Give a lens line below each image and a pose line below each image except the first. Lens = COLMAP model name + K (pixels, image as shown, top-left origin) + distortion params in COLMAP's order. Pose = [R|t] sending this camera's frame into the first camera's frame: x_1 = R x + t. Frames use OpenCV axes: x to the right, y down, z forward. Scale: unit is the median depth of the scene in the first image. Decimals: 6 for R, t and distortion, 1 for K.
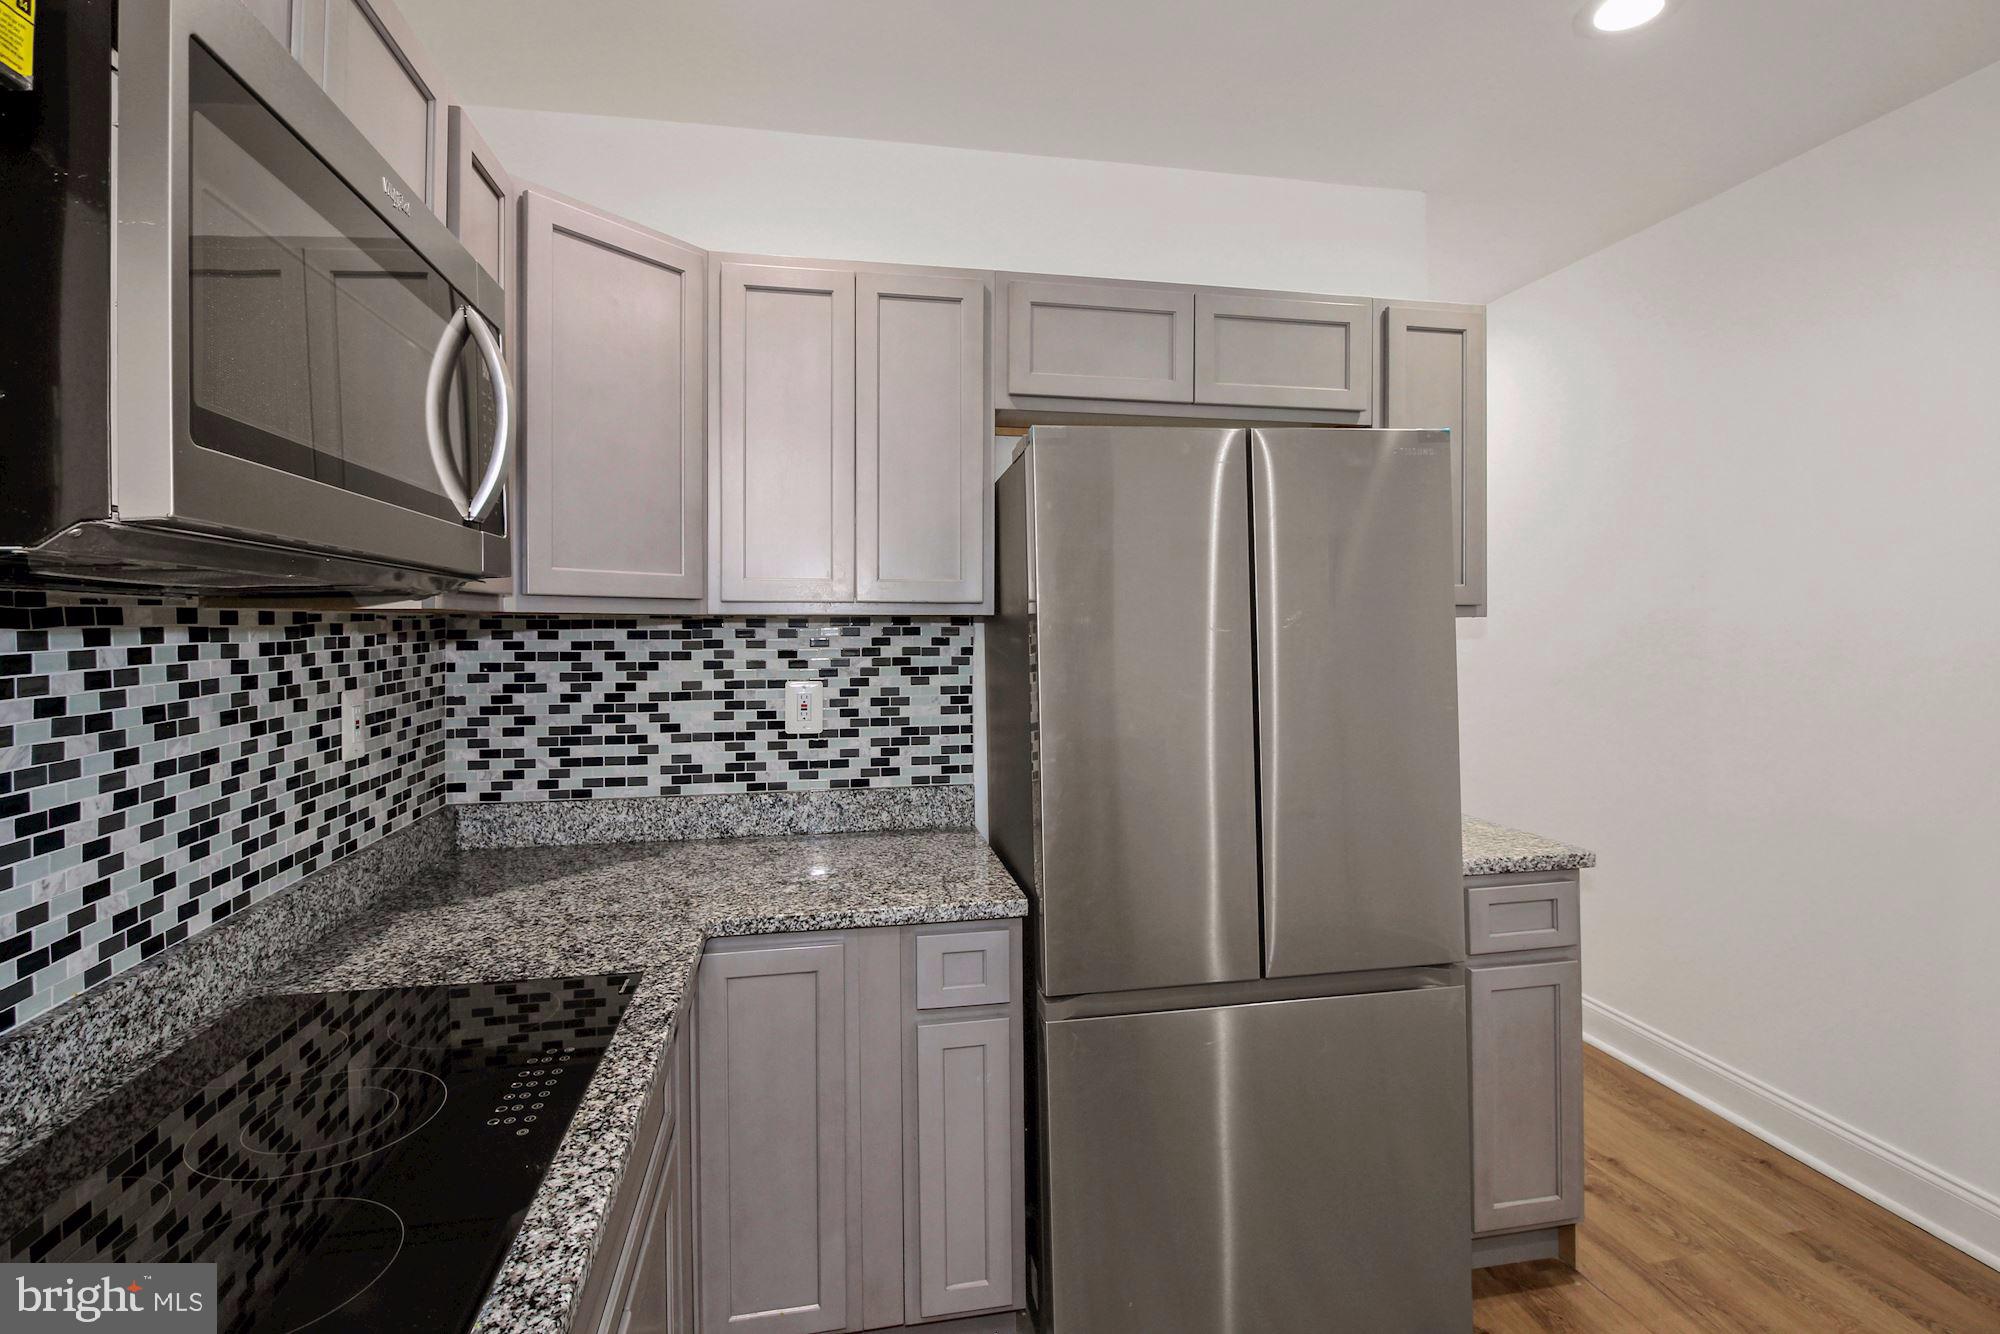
lens RADIAL K [[976.2, 0, 1021.7], [0, 976.2, 627.8], [0, 0, 1]] dist [0.001219, -0.001004]
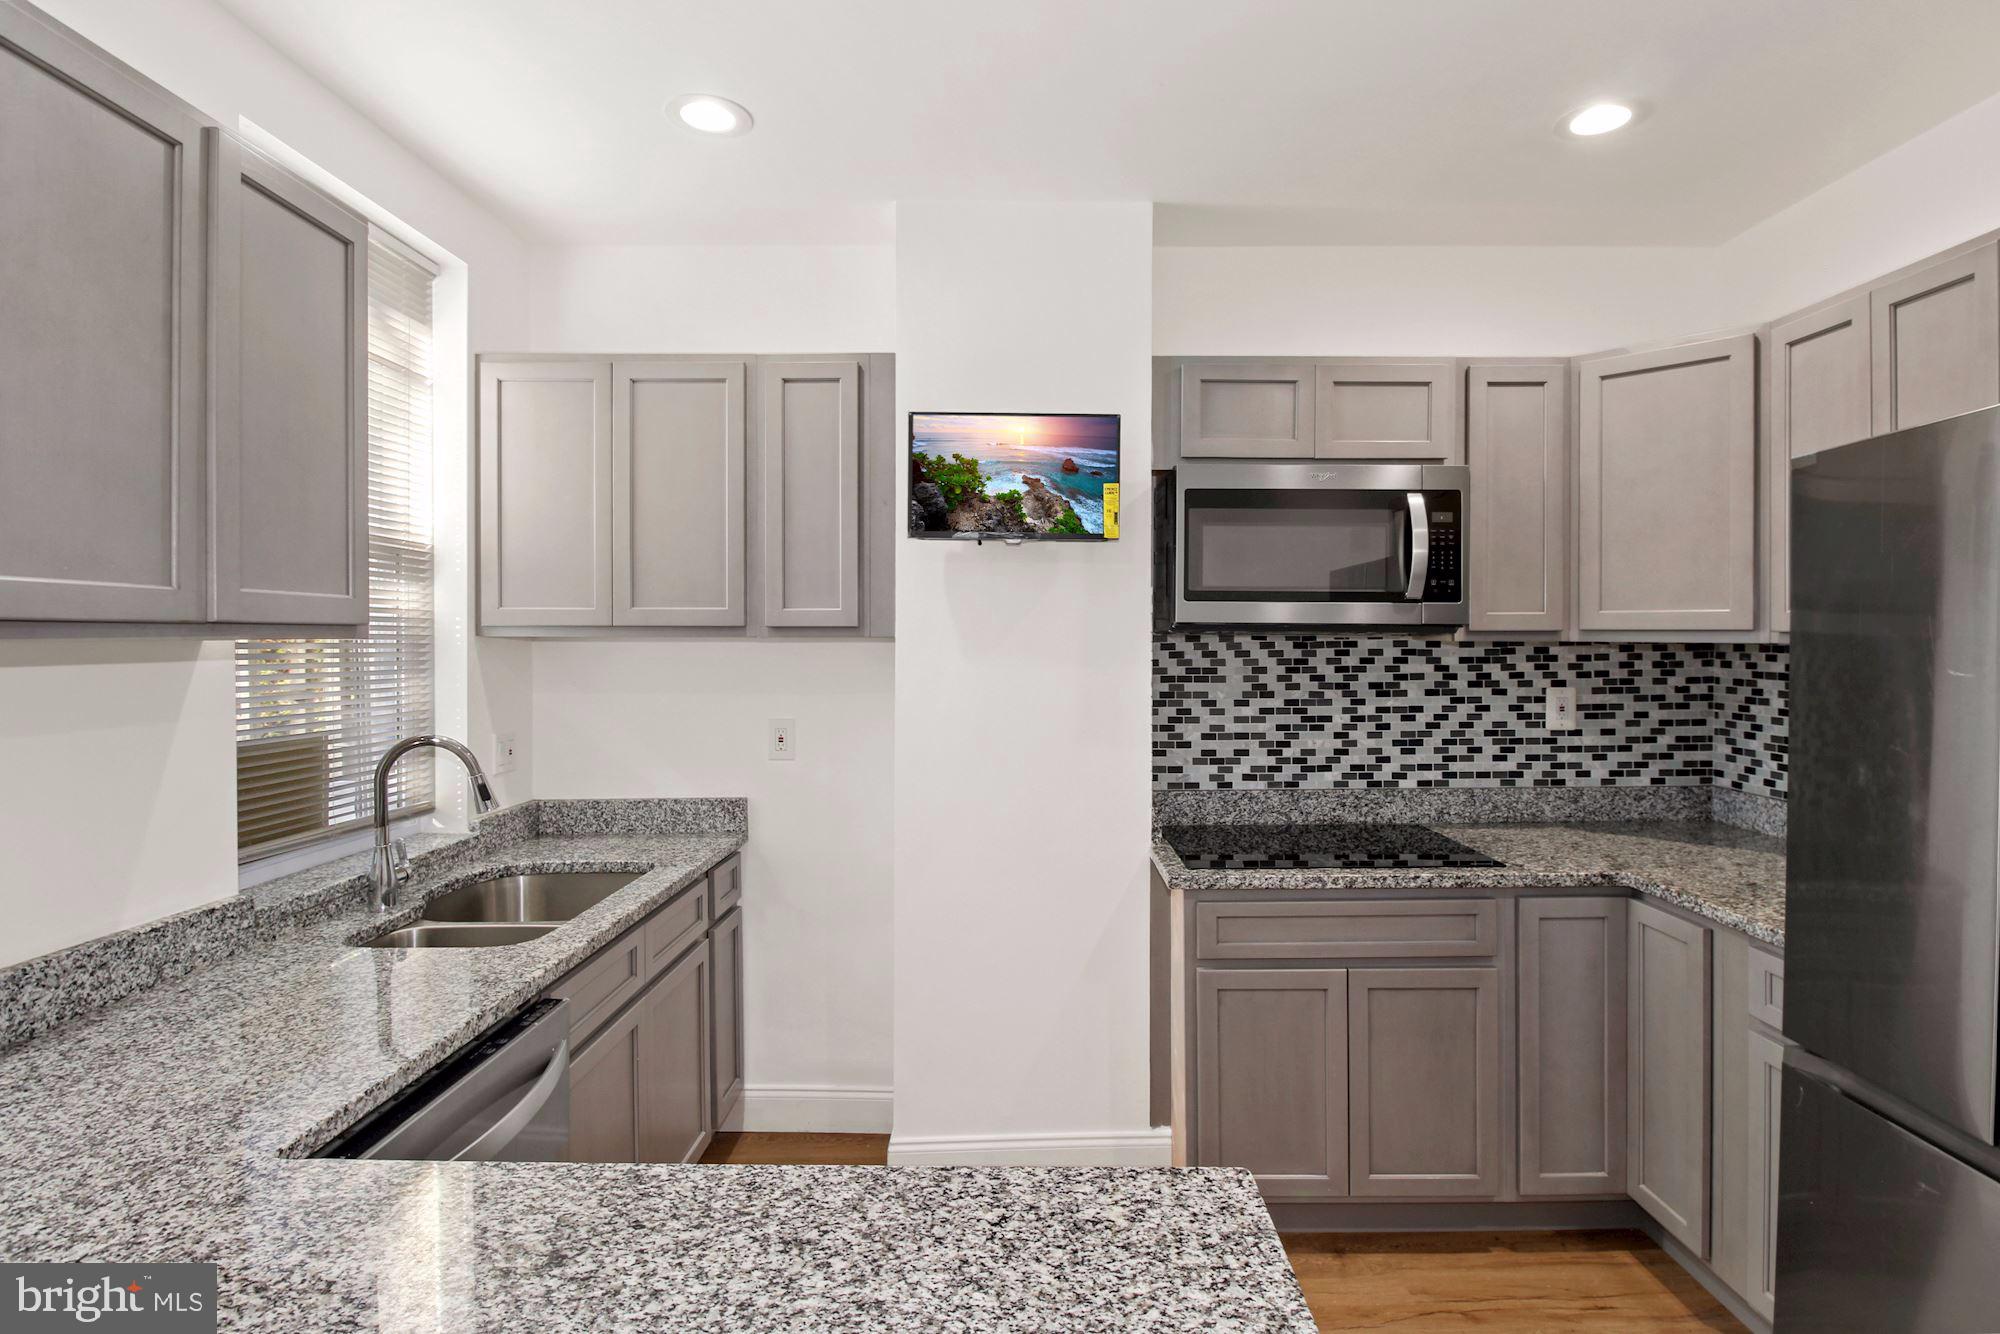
lens RADIAL K [[976.2, 0, 1025.5], [0, 976.2, 633.7], [0, 0, 1]] dist [0.001219, -0.001004]
pose [[-0.187282, 0.004338, -0.982297, 1.297913], [-0.003515, 0.999981, 0.005087, -0.037707], [0.982300, 0.004405, -0.187263, 0.502702]]
